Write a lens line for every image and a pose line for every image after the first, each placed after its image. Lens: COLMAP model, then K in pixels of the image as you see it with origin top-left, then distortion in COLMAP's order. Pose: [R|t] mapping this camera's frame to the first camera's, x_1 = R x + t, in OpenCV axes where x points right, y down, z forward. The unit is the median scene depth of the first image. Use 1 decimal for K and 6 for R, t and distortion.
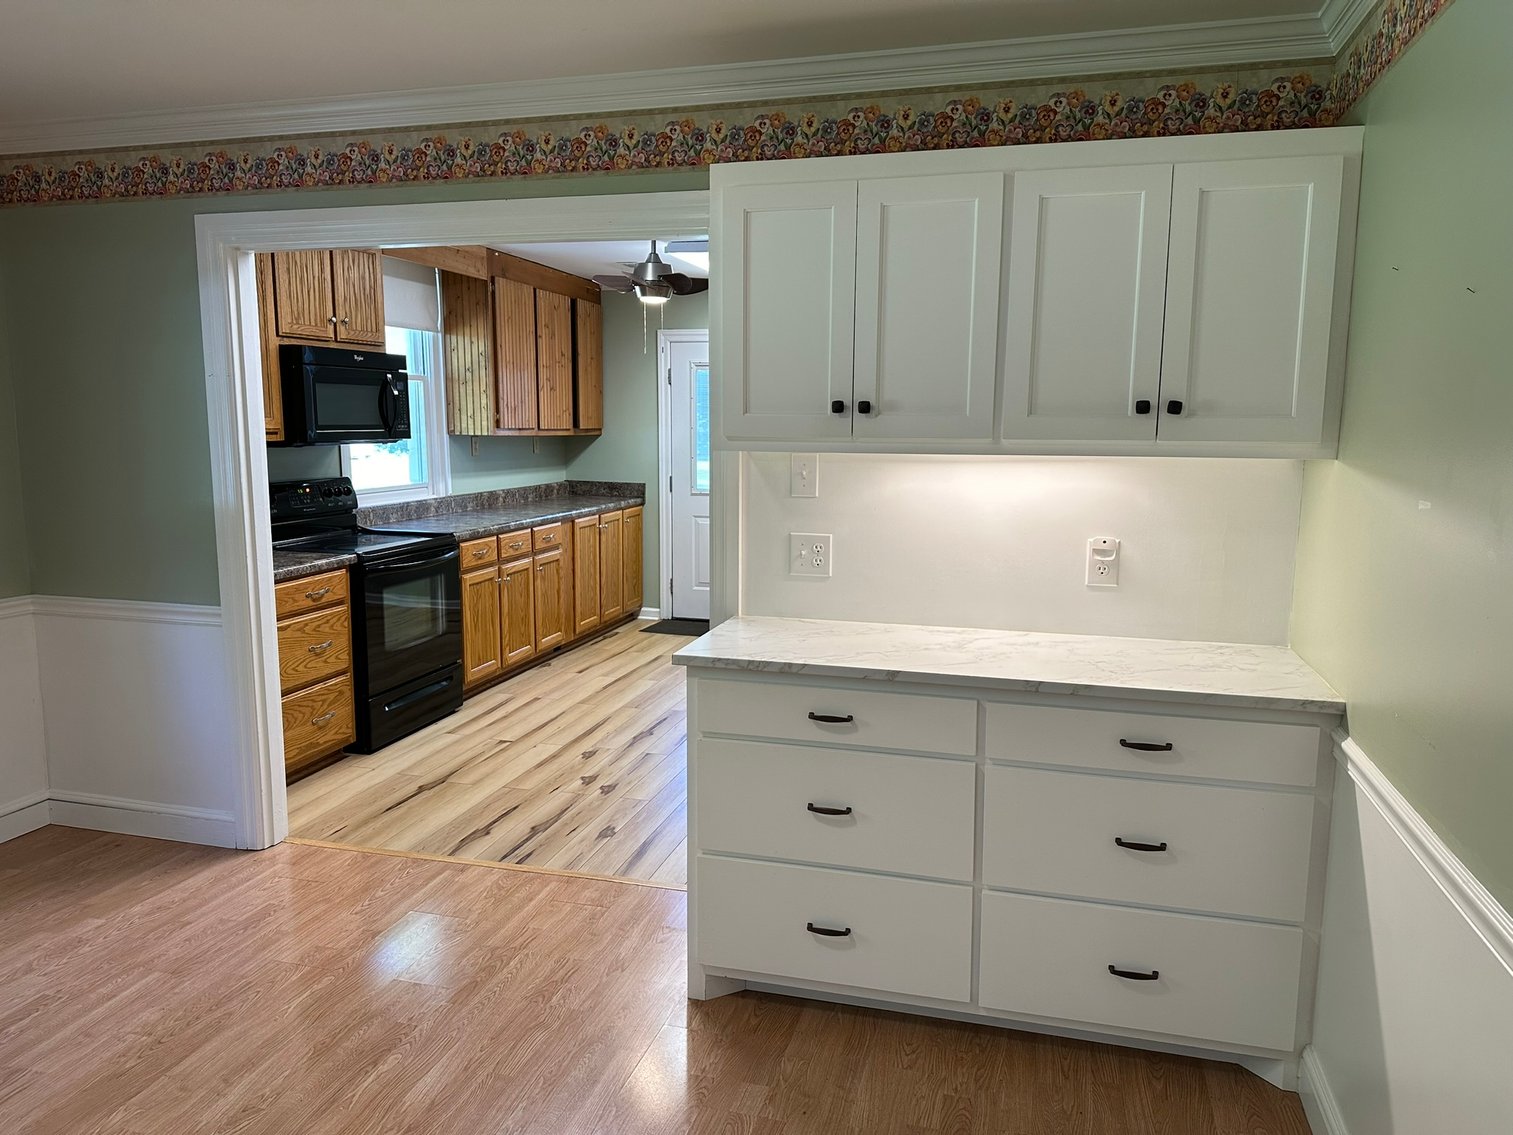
lens RADIAL K [[1066.3, 0, 759.1], [0, 1066.3, 564.7], [0, 0, 1]] dist [0.040955, -0.045980]
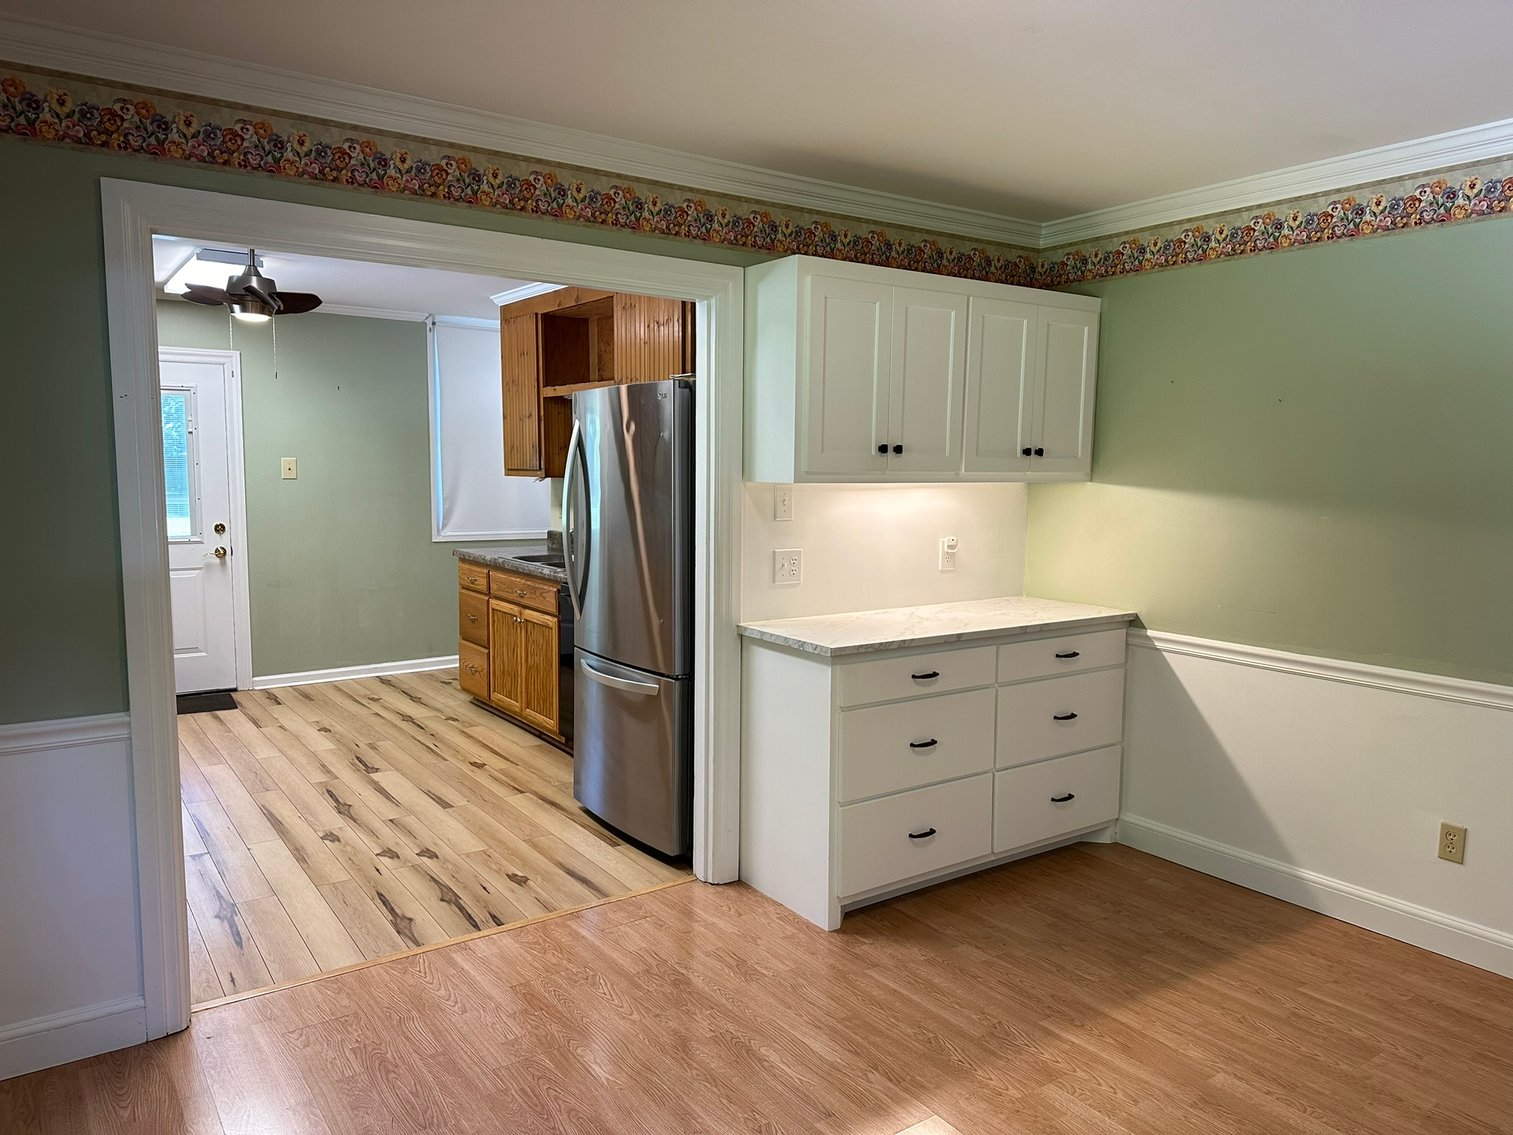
lens RADIAL K [[1066.3, 0, 778.8], [0, 1066.3, 561.2], [0, 0, 1]] dist [0.040955, -0.045980]
pose [[0.627886, -0.072909, 0.774883, -0.883494], [0.101341, 0.994785, 0.011483, -0.029463], [-0.771680, 0.071318, 0.632000, 0.216738]]
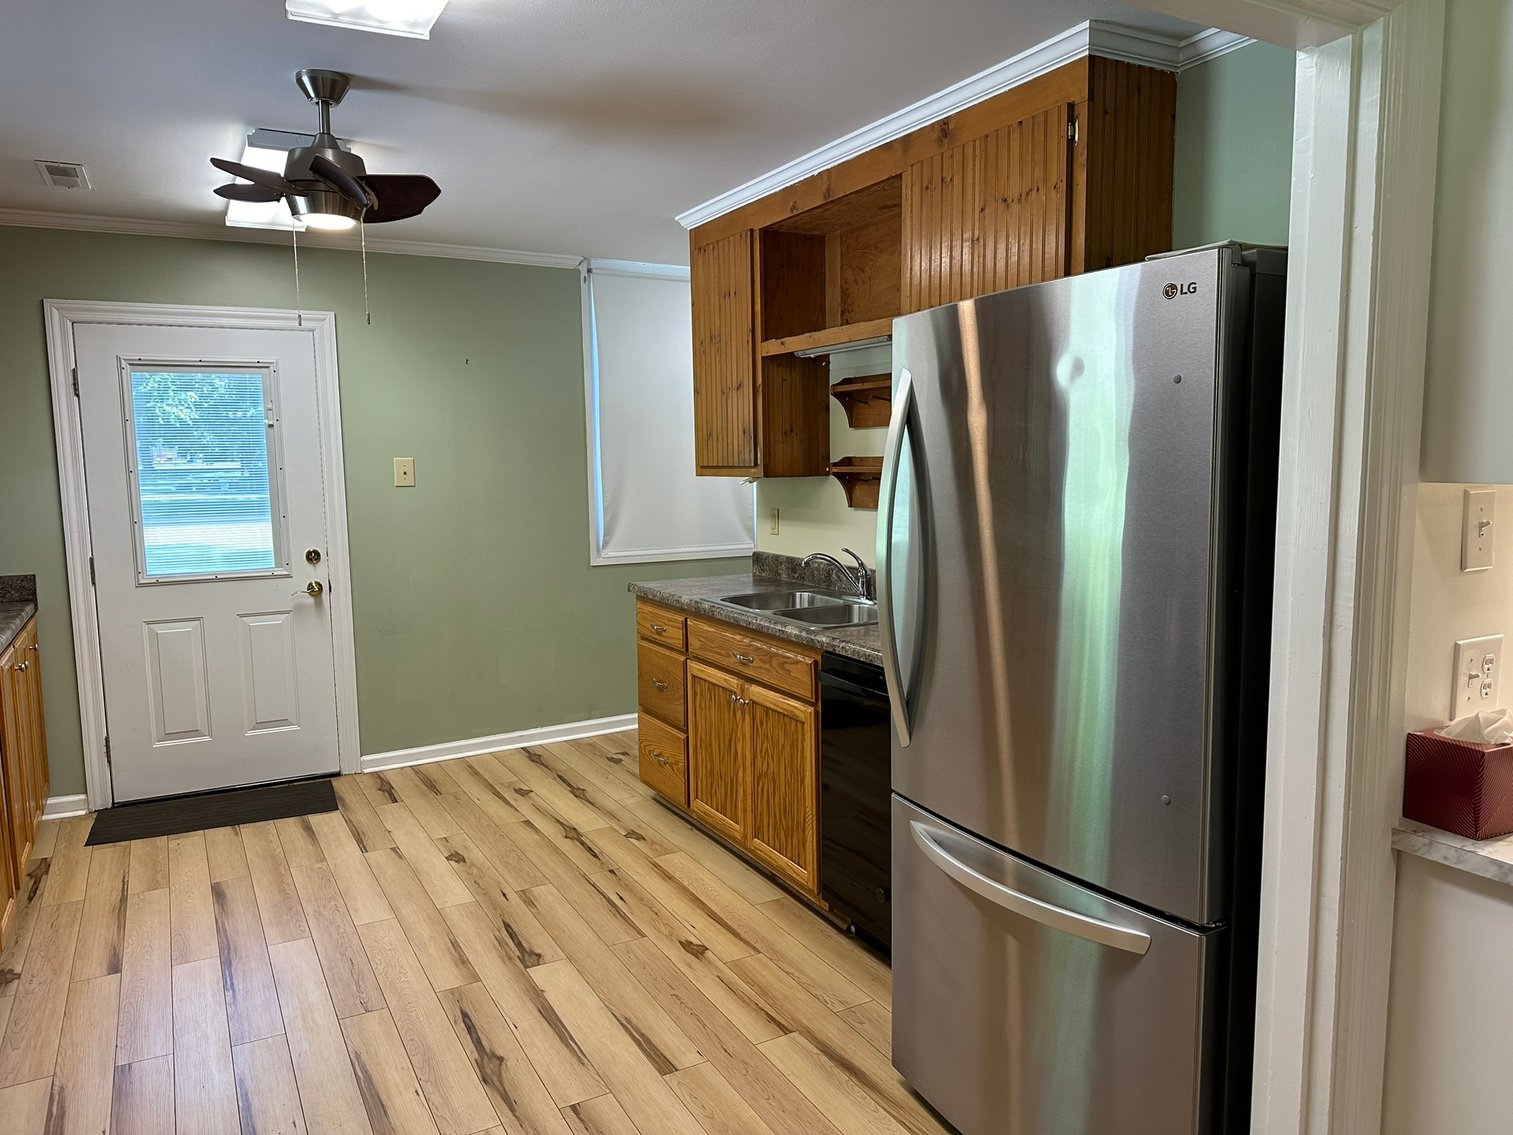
lens RADIAL K [[1066.3, 0, 770.1], [0, 1066.3, 567.2], [0, 0, 1]] dist [0.040955, -0.045980]
pose [[0.709978, -0.091506, 0.698253, -0.552434], [0.114182, 0.993360, 0.014080, -0.109445], [-0.694905, 0.069732, 0.715712, 0.823644]]
